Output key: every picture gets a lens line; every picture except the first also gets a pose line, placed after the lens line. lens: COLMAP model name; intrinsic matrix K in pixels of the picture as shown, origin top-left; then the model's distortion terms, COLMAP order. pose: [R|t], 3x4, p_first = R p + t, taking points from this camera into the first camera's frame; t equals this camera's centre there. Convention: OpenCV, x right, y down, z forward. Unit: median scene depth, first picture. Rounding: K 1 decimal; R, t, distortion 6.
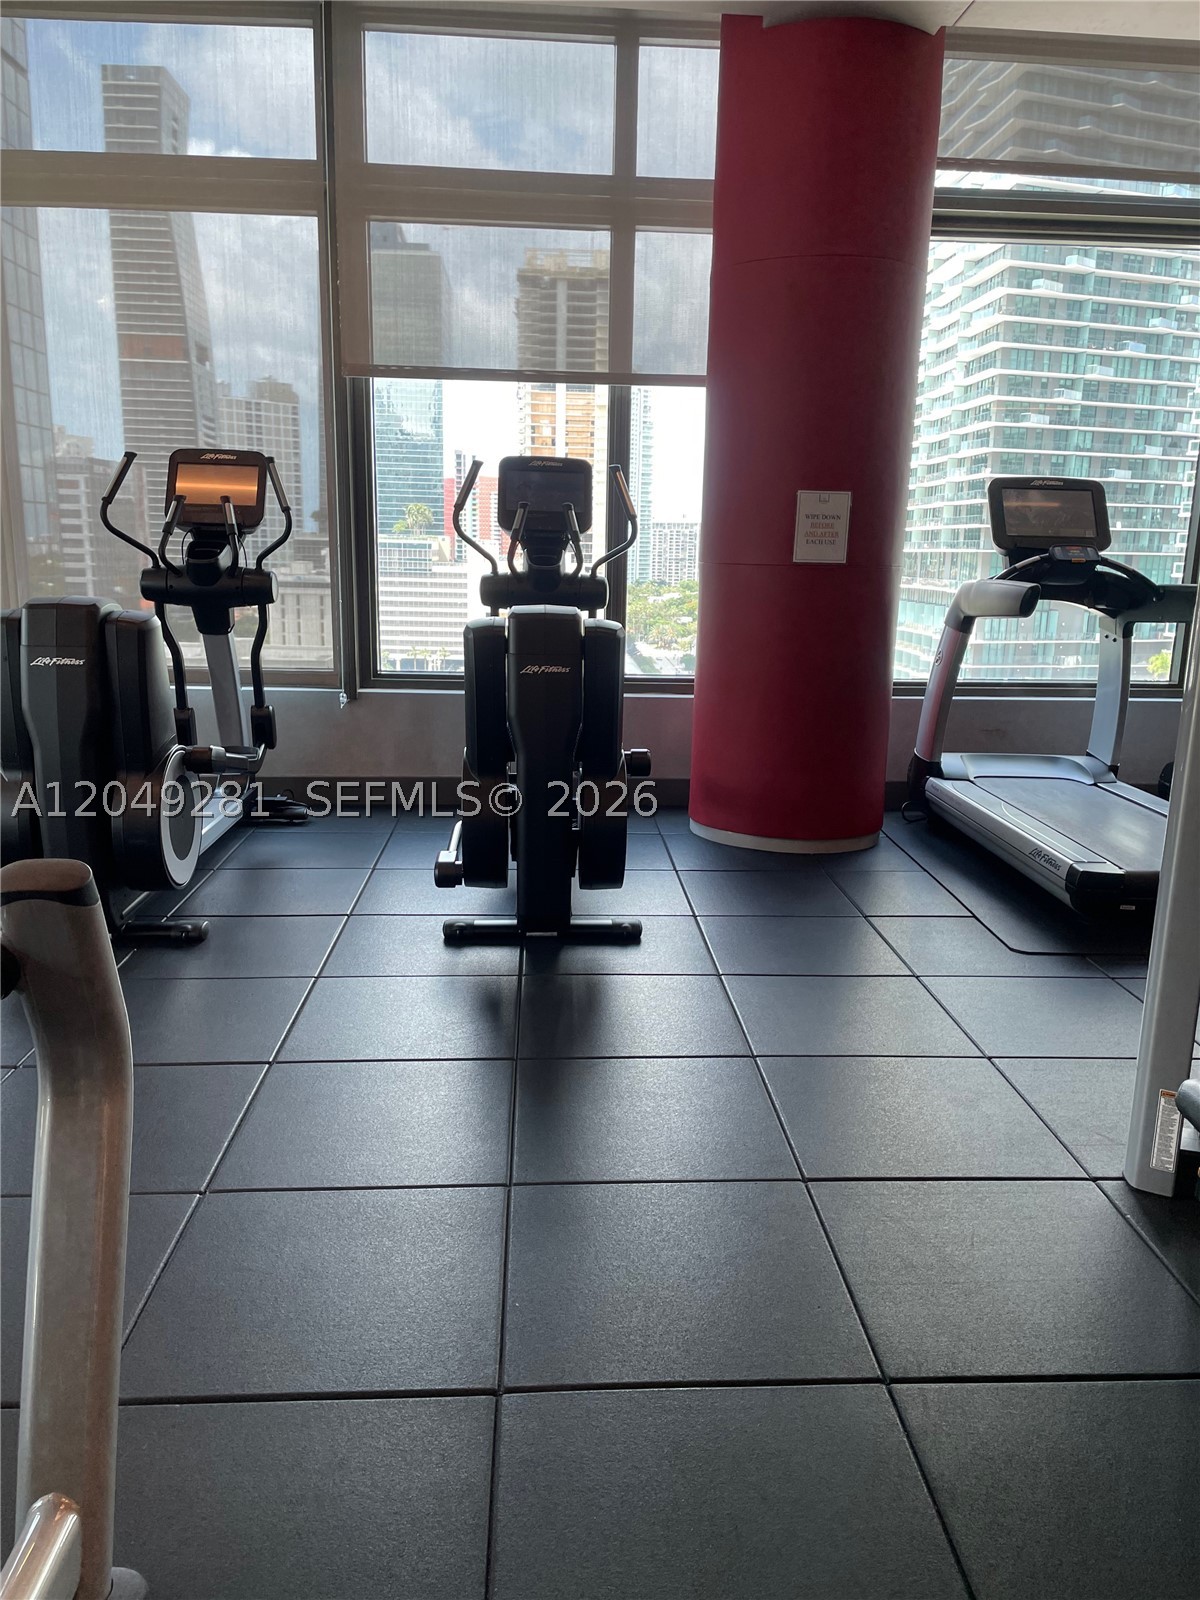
lens RADIAL K [[1222.9, 0, 606.1], [0, 1222.9, 798.2], [0, 0, 1]] dist [0.068301, -0.001687]
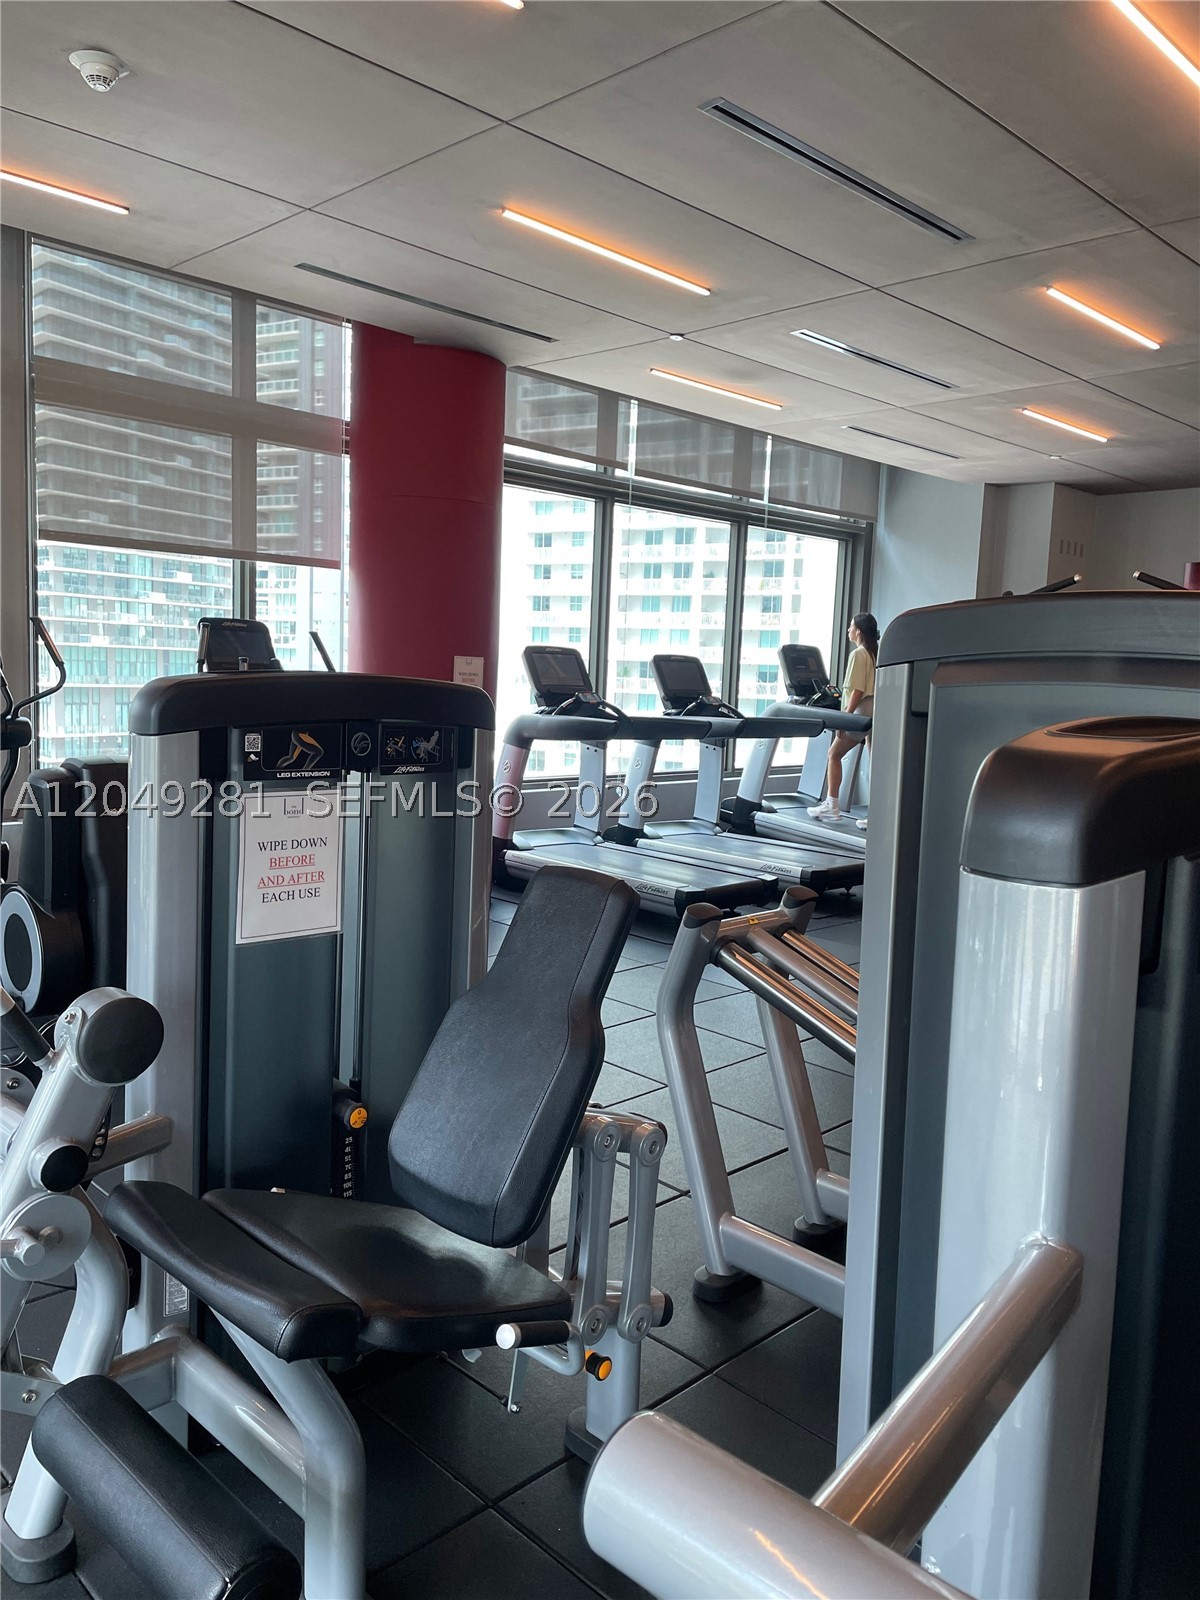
lens RADIAL K [[1222.9, 0, 606.1], [0, 1222.9, 798.2], [0, 0, 1]] dist [0.068301, -0.001687]
pose [[0.739278, -0.070760, 0.669673, -0.580248], [0.118126, 0.992671, -0.025515, -0.027227], [-0.662959, 0.097968, 0.742218, -0.113597]]
